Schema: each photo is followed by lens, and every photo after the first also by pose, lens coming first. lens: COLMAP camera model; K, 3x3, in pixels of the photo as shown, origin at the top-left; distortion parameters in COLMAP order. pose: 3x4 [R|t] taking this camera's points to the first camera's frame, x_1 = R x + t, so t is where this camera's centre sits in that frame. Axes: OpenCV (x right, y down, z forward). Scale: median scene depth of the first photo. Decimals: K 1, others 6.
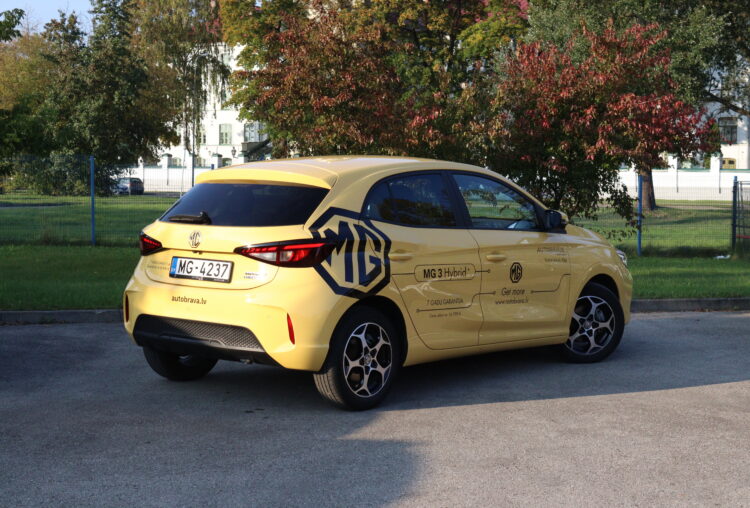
lens RADIAL K [[1564.9, 0, 375.0], [0, 1564.9, 254.0], [0, 0, 1]] dist [0.042004, 0.055983]
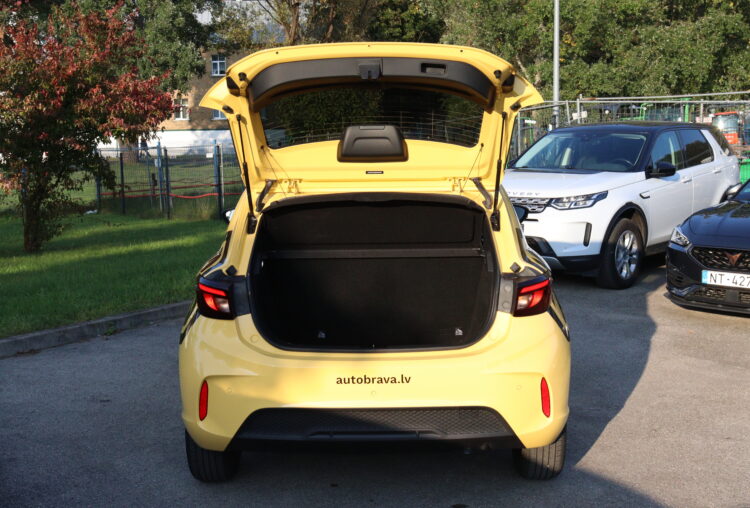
lens RADIAL K [[1048.1, 0, 375.0], [0, 1048.1, 254.0], [0, 0, 1]] dist [0.012018, 0.009277]
pose [[0.728735, -0.105842, 0.676567, -0.129902], [0.059179, 0.994021, 0.091762, -0.020851], [-0.682234, -0.026832, 0.730642, 0.202157]]
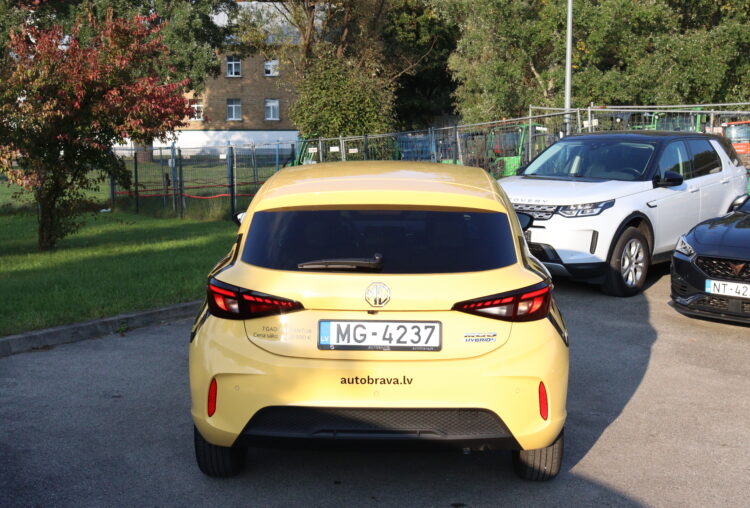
lens RADIAL K [[1048.1, 0, 375.0], [0, 1048.1, 254.0], [0, 0, 1]] dist [0.012018, 0.009277]
pose [[0.737877, -0.091005, 0.668772, -0.132535], [0.042199, 0.995150, 0.088858, -0.021587], [-0.673615, -0.037344, 0.738138, 0.198024]]
